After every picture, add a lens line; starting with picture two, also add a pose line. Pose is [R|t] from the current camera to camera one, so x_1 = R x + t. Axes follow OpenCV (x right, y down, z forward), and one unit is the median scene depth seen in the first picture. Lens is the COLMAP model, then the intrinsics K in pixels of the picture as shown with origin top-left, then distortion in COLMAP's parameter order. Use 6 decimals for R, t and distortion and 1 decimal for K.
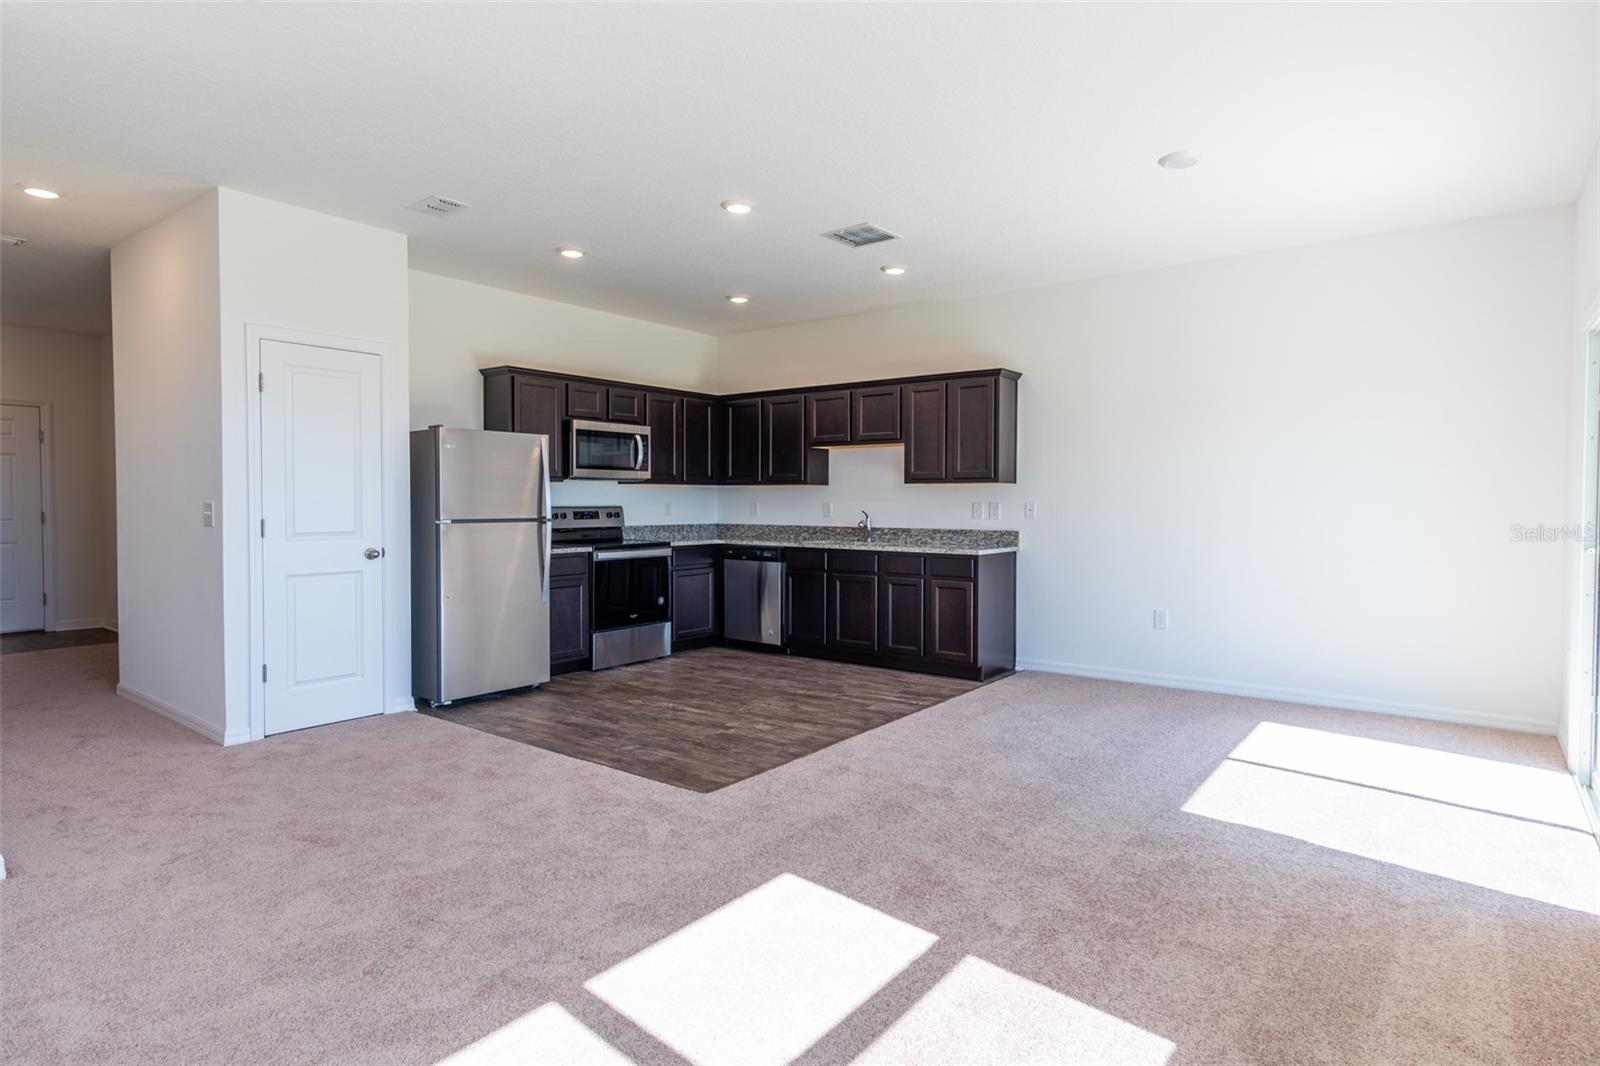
lens RADIAL K [[850.3, 0, 804.4], [0, 850.3, 525.0], [0, 0, 1]] dist [0.000862, -0.000019]
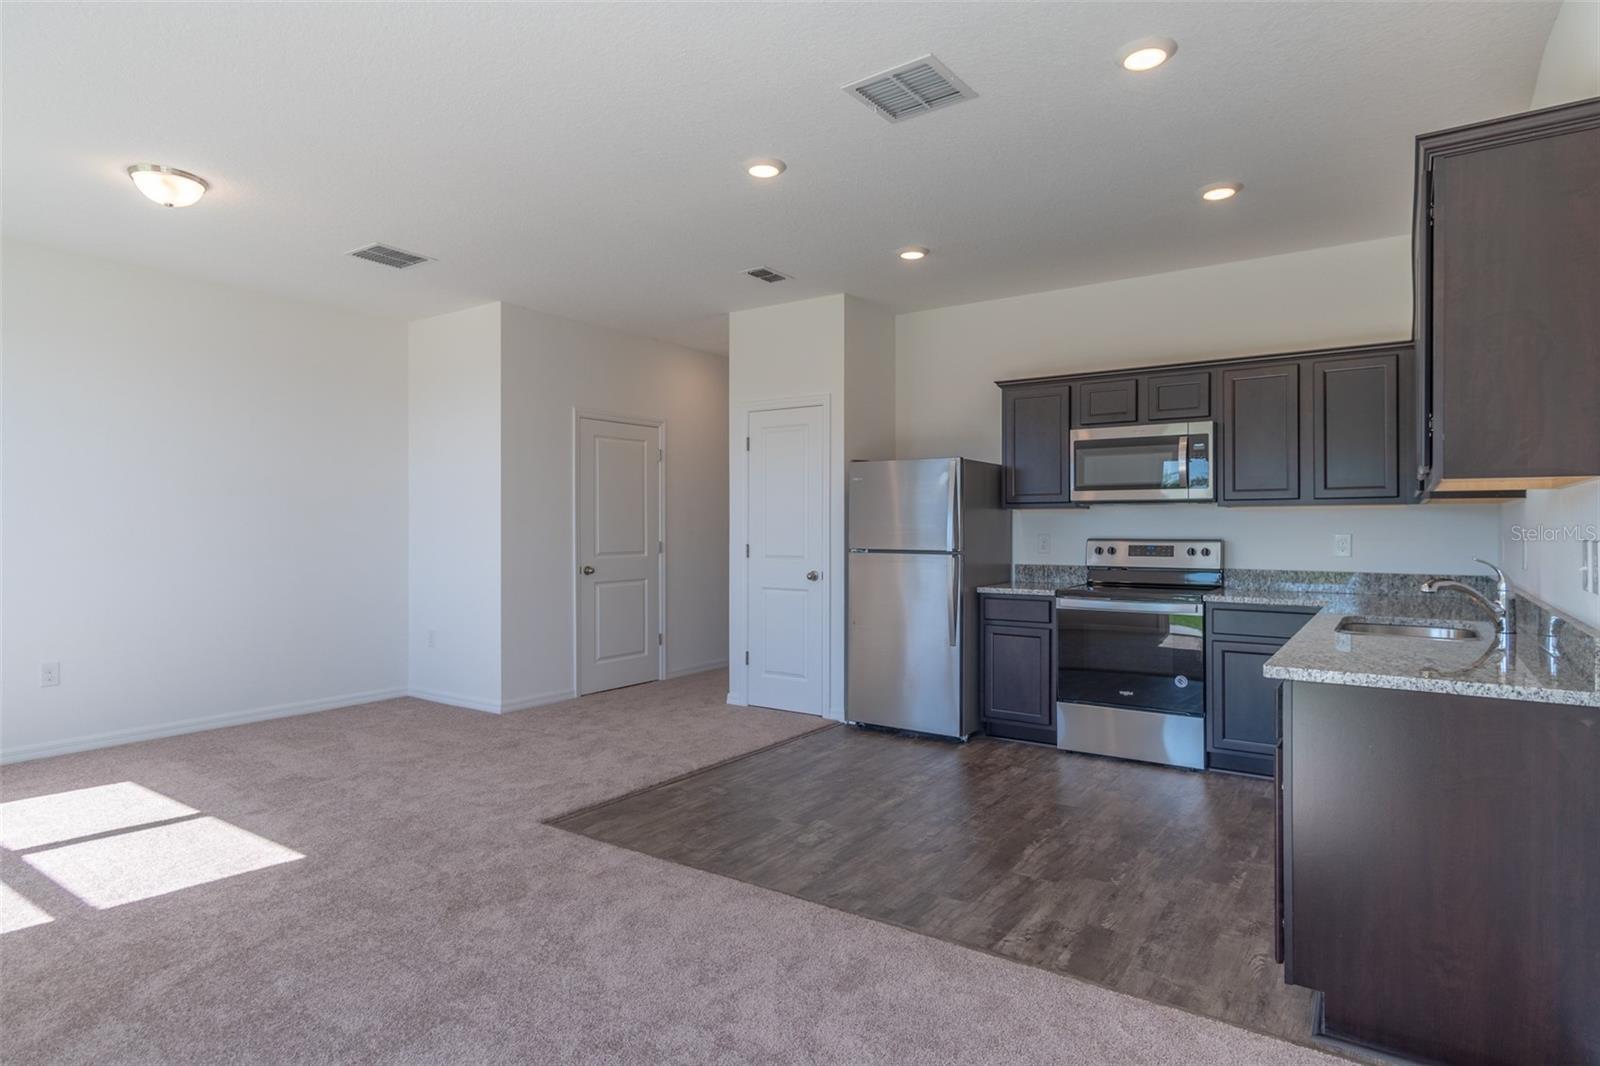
lens RADIAL K [[870.2, 0, 796.4], [0, 870.2, 526.3], [0, 0, 1]] dist [0.015131, 0.000044]
pose [[0.057337, -0.000877, -0.998355, 0.694871], [-0.028946, 0.999578, -0.002540, -0.031331], [0.997935, 0.029044, 0.057287, 0.914227]]
